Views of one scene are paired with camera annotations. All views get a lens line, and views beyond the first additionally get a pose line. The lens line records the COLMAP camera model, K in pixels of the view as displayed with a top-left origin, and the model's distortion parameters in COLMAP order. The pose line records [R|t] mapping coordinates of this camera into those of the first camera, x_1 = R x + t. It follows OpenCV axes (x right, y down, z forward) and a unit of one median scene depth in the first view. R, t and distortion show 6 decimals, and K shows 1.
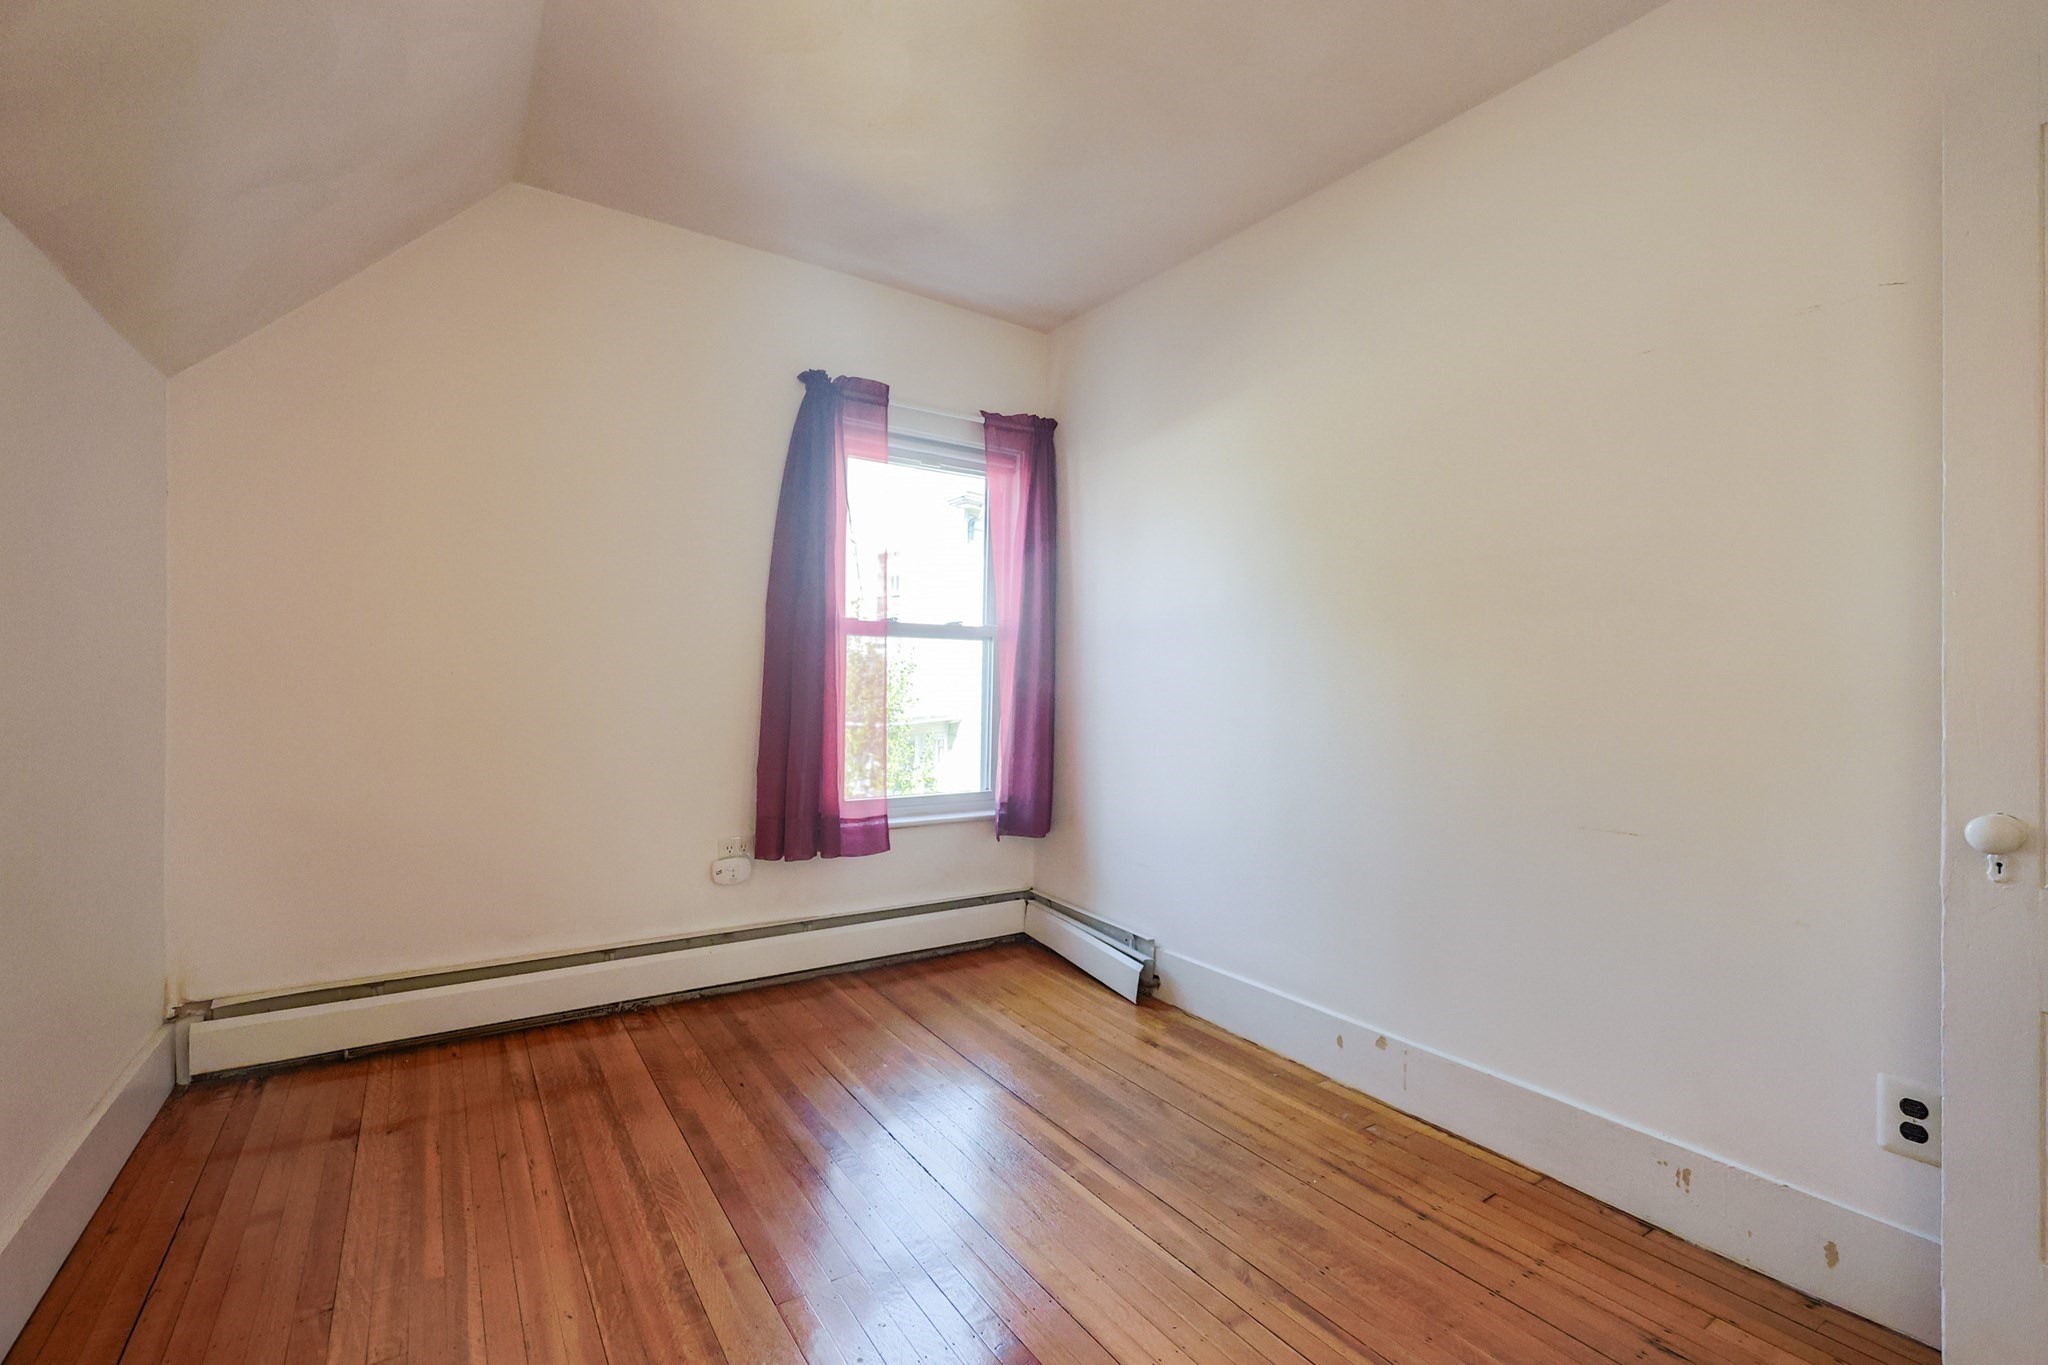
lens RADIAL K [[899.2, 0, 1030.3], [0, 899.2, 671.3], [0, 0, 1]] dist [0.002379, 0.000080]
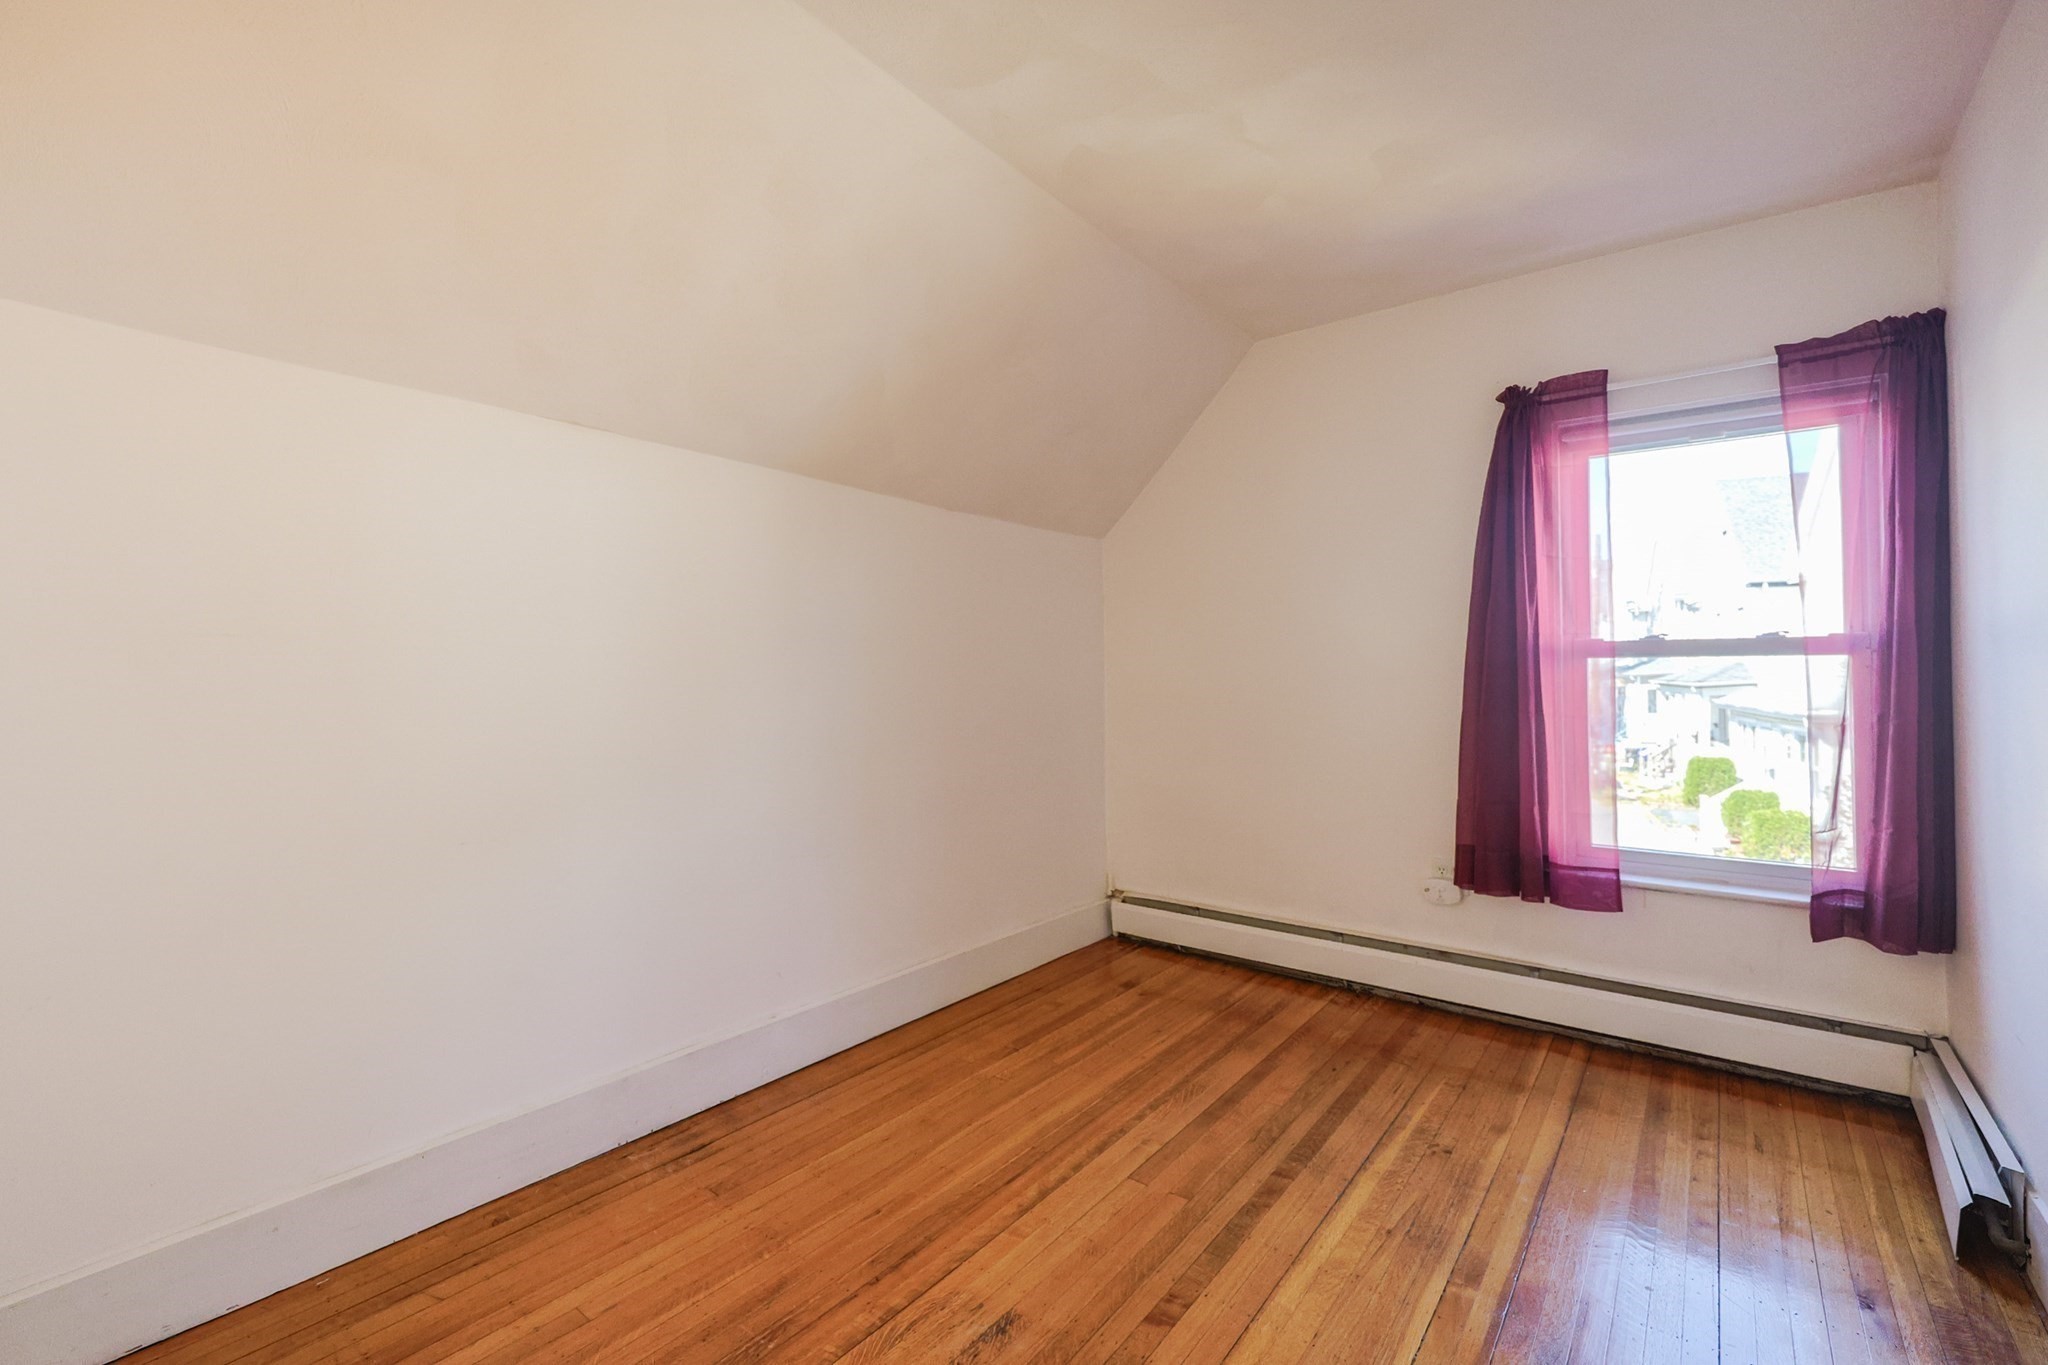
lens RADIAL K [[878.5, 0, 1022.1], [0, 878.5, 648.1], [0, 0, 1]] dist [0.000302, -0.000008]
pose [[0.304958, -0.048317, -0.951139, 0.539039], [0.015952, 0.998831, -0.045626, -0.023070], [0.952232, -0.001259, 0.305372, 0.242362]]
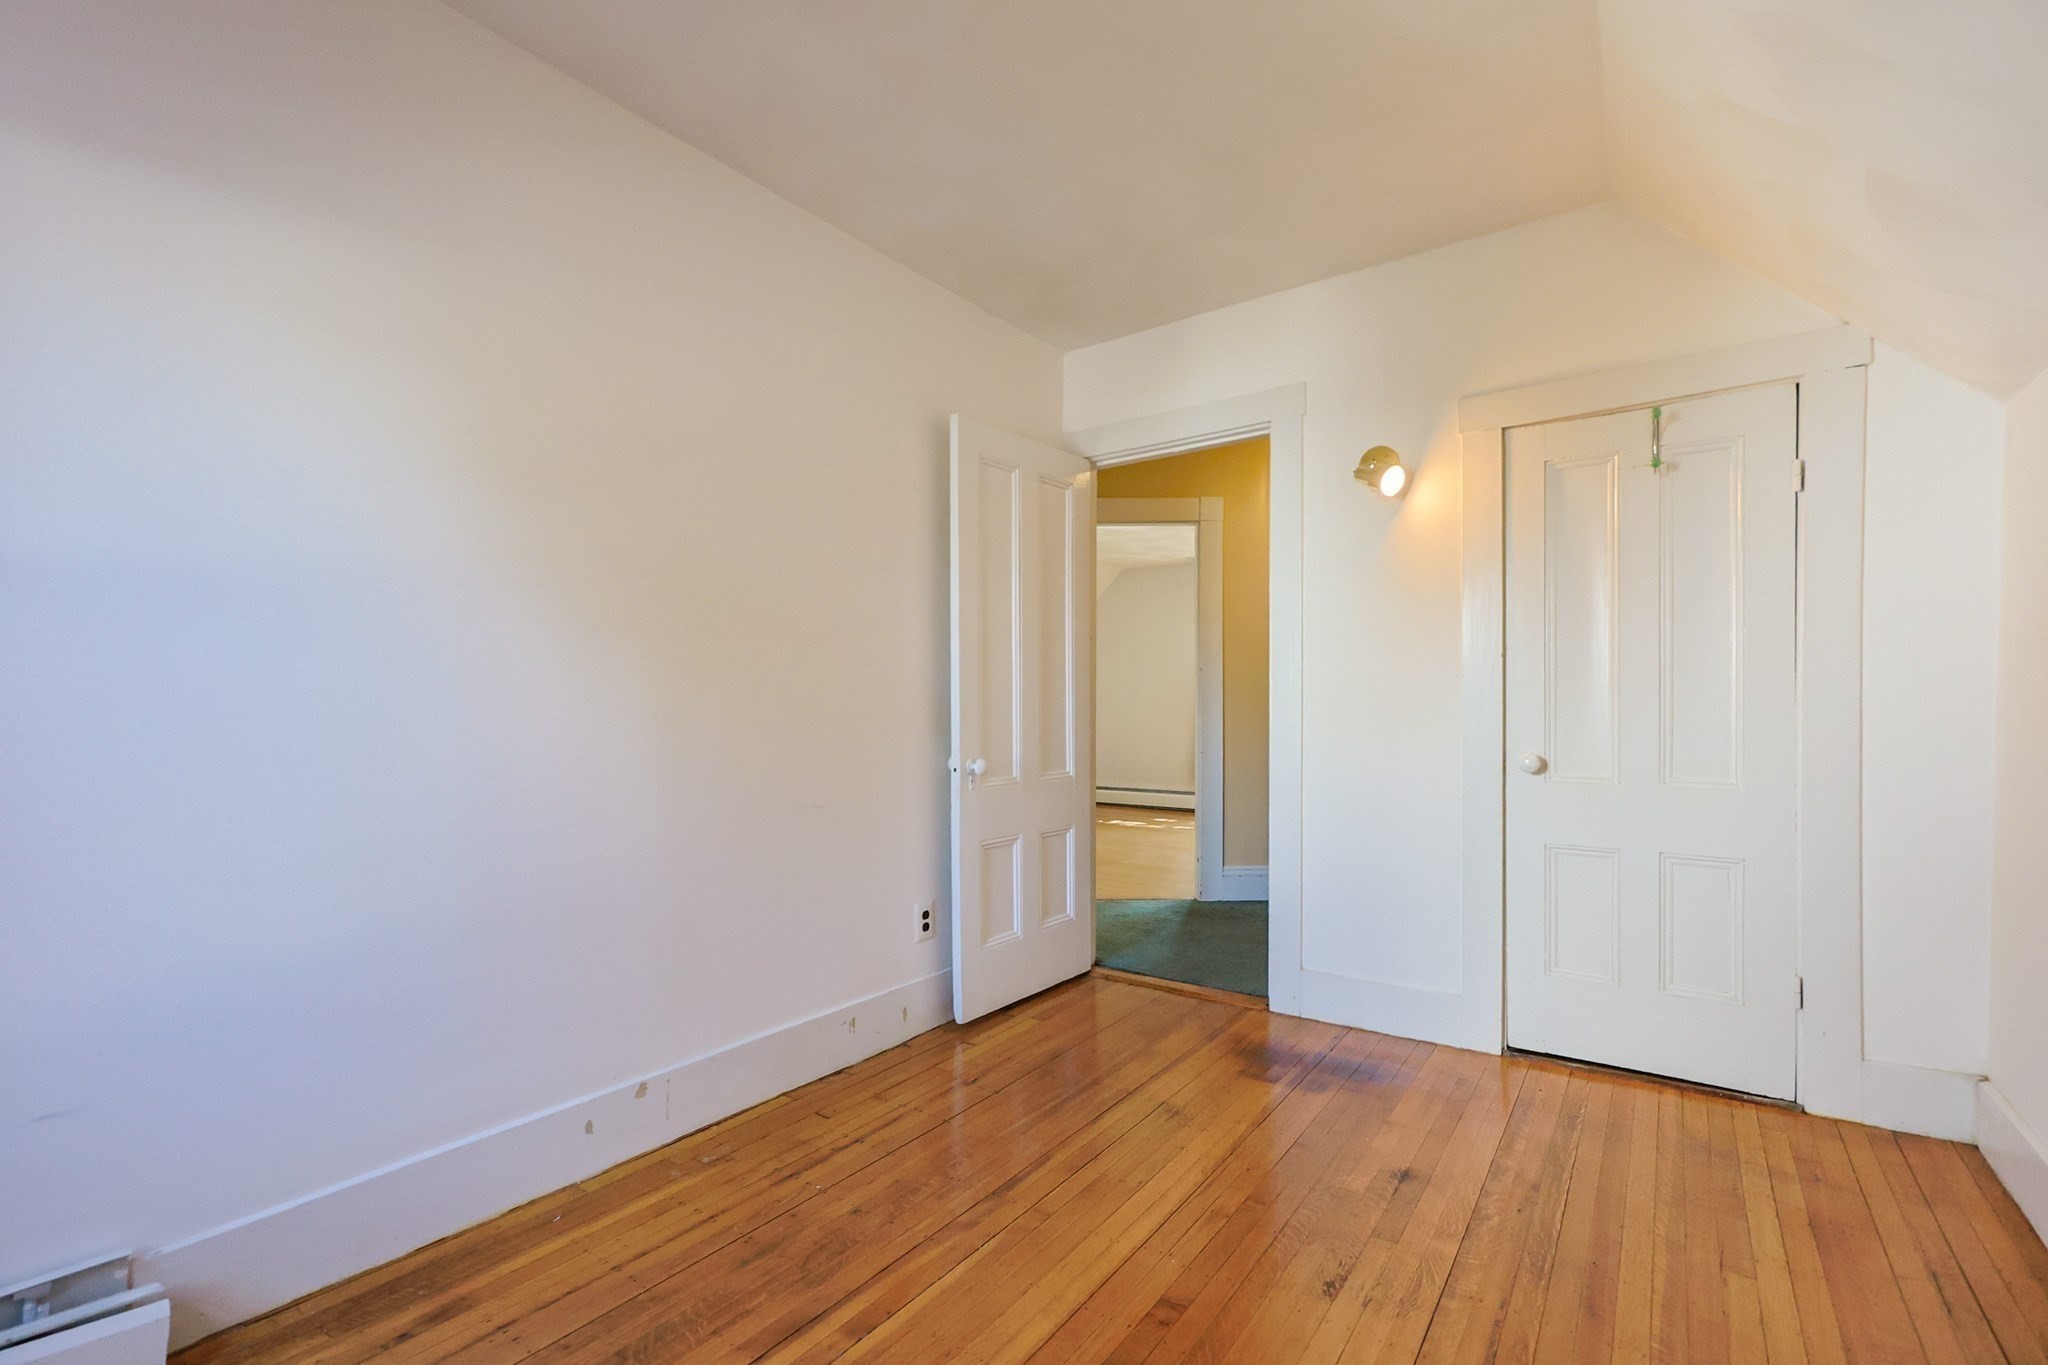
lens RADIAL K [[906.7, 0, 1029.7], [0, 906.7, 710.1], [0, 0, 1]] dist [0.000834, -0.000074]
pose [[-0.354901, -0.014437, 0.934792, -0.507123], [-0.015724, 0.999832, 0.009471, 0.008512], [-0.934771, -0.011338, -0.355069, 0.803197]]
